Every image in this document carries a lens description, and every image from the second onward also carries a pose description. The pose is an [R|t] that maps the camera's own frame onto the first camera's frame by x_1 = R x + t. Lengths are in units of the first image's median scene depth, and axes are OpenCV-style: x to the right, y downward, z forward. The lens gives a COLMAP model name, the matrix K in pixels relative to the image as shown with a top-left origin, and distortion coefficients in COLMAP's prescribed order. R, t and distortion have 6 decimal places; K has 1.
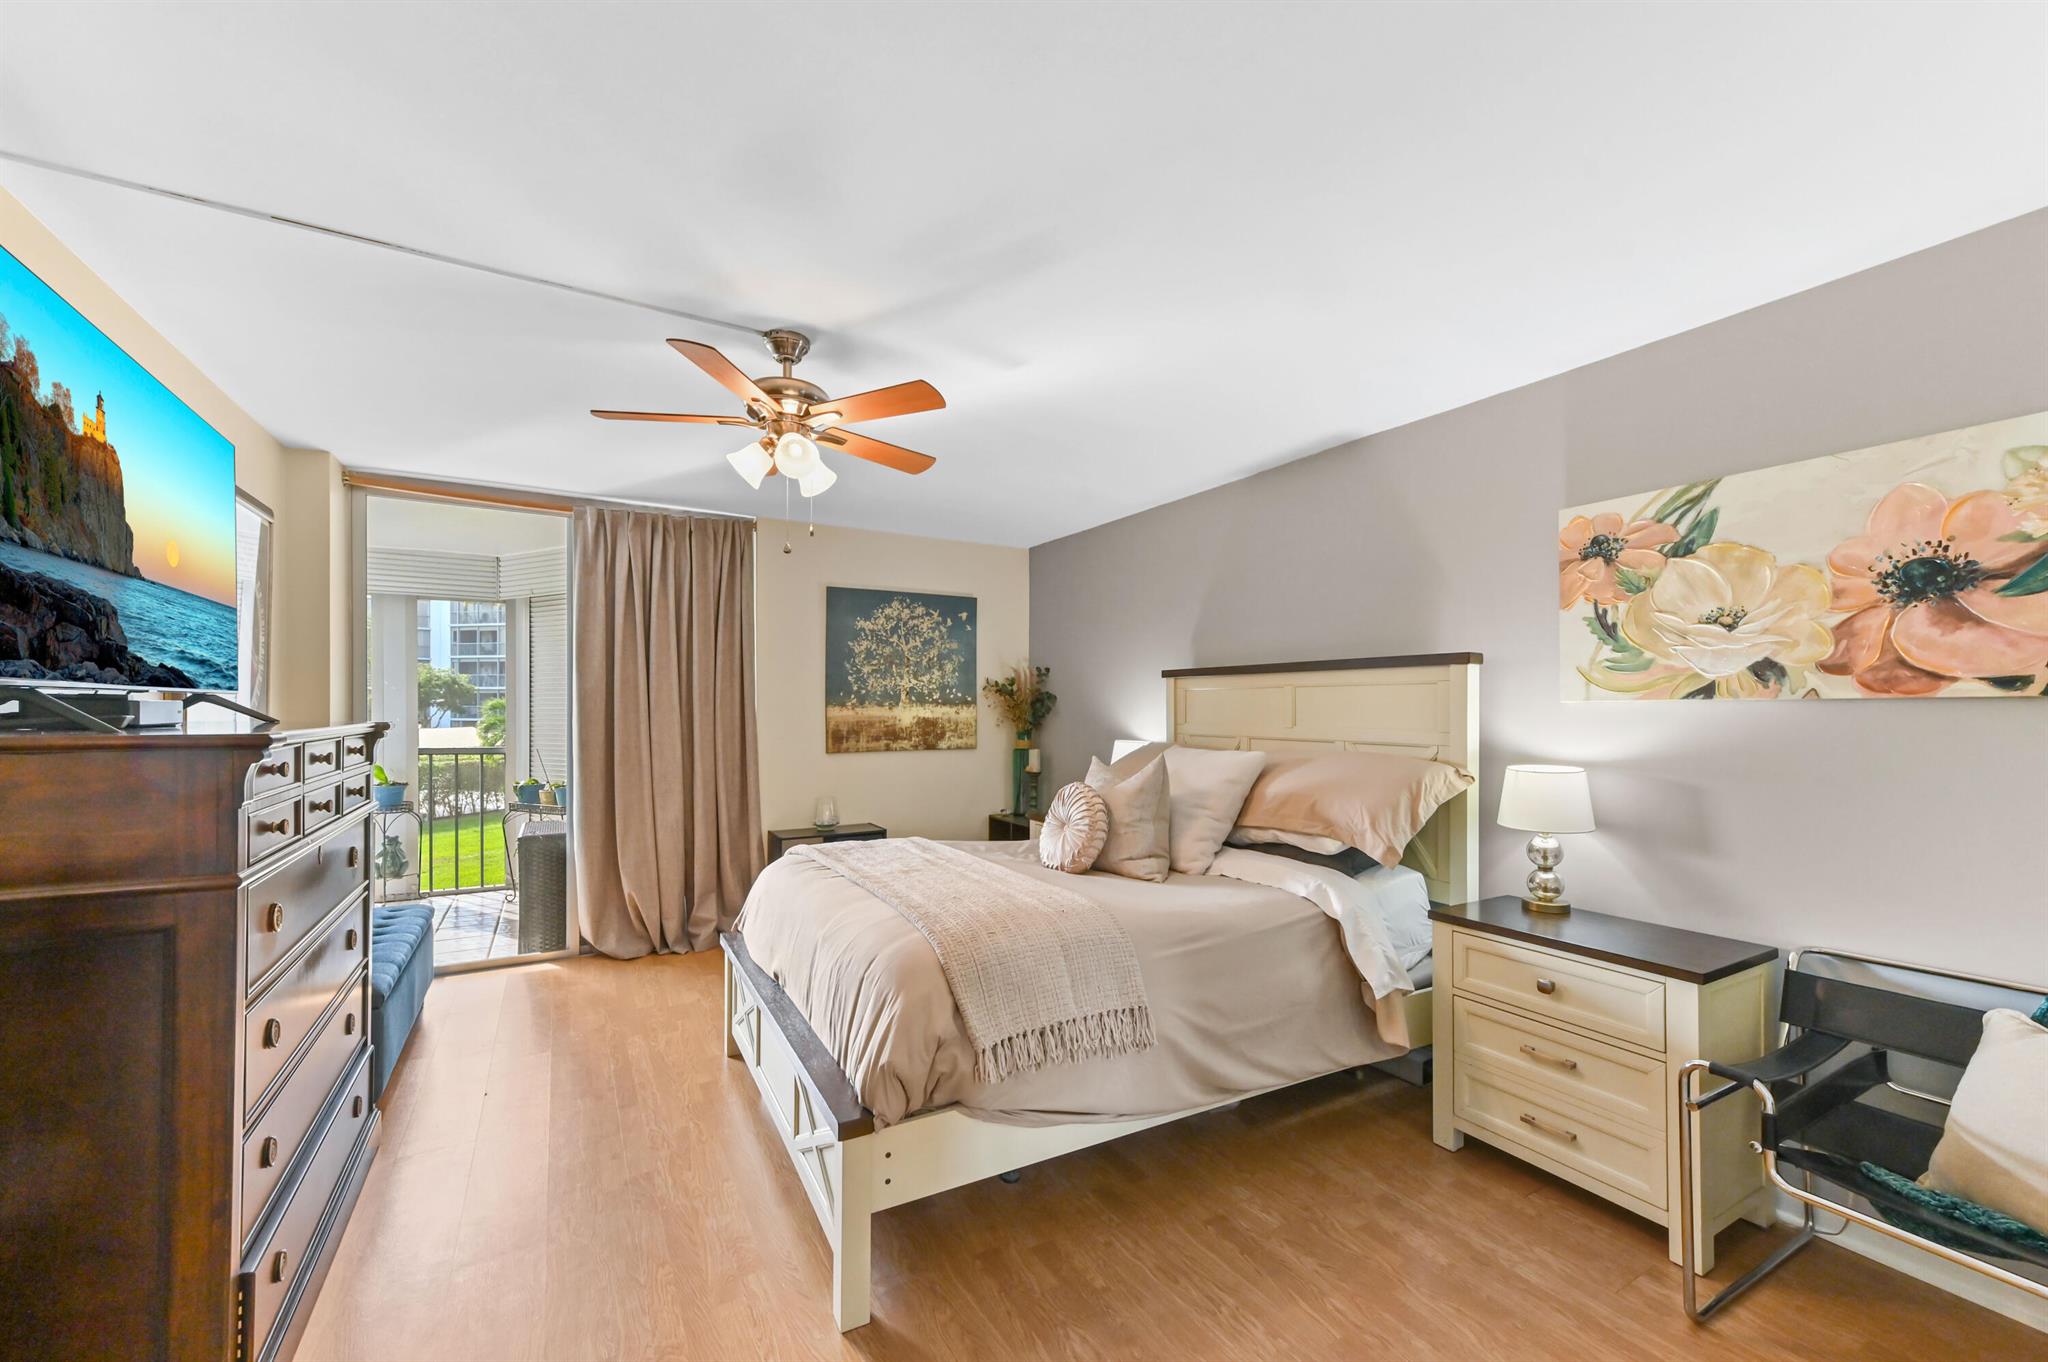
lens RADIAL K [[821.3, 0, 1028.3], [0, 821.3, 705.3], [0, 0, 1]] dist [0.015550, 0.000047]
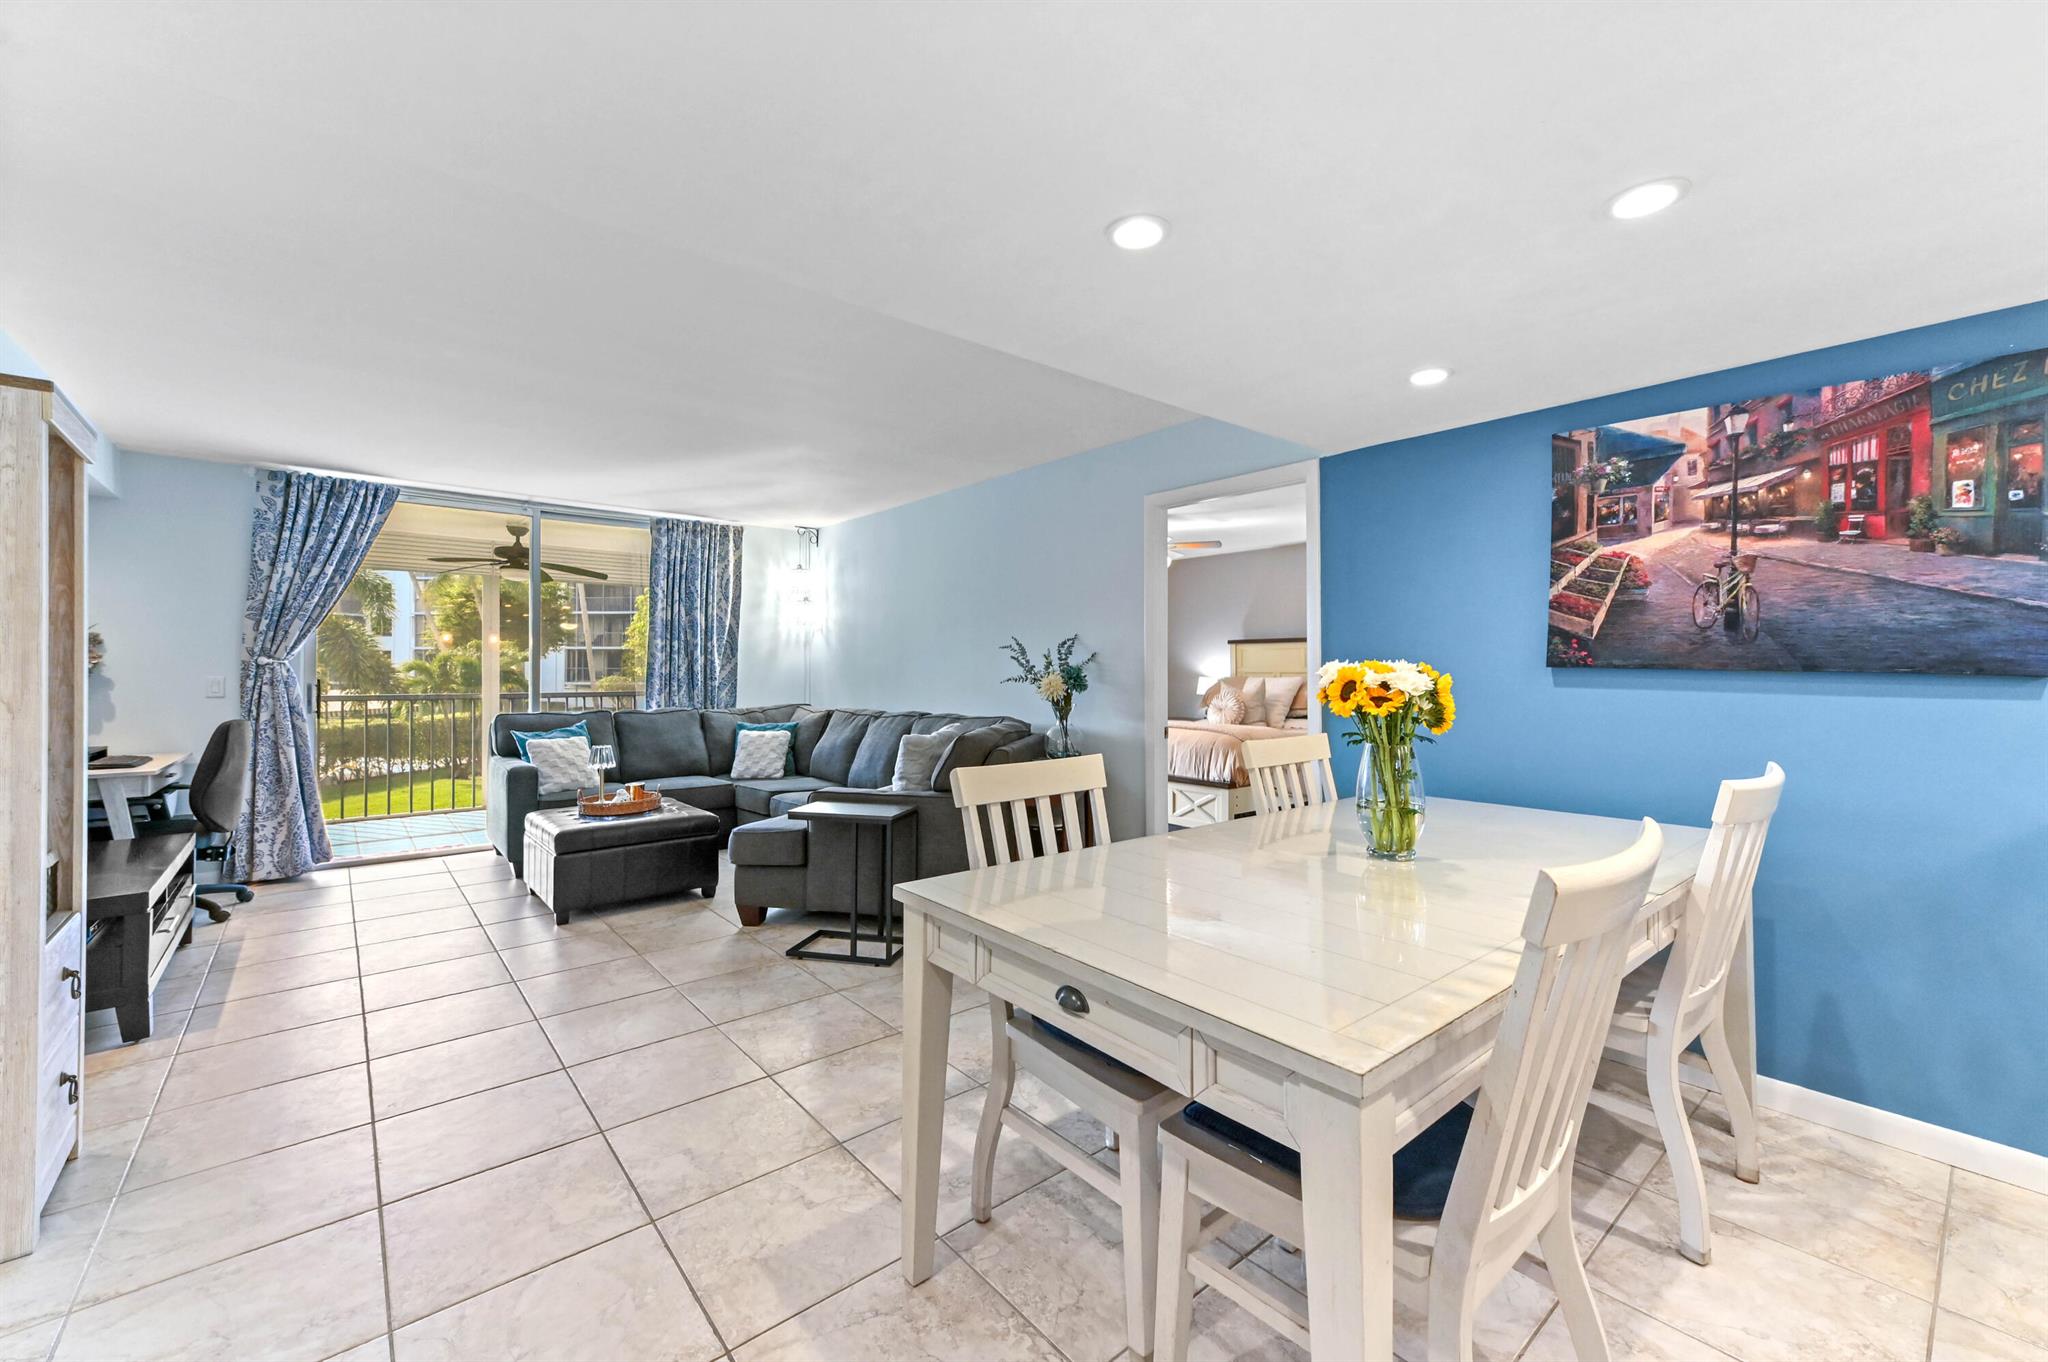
lens RADIAL K [[822.8, 0, 1023.6], [0, 822.8, 664.0], [0, 0, 1]] dist [0.013992, 0.000208]
pose [[0.984700, -0.004644, 0.174198, -1.062954], [0.005142, 0.999984, -0.002407, 0.026831], [-0.174184, 0.003266, 0.984708, -1.374883]]
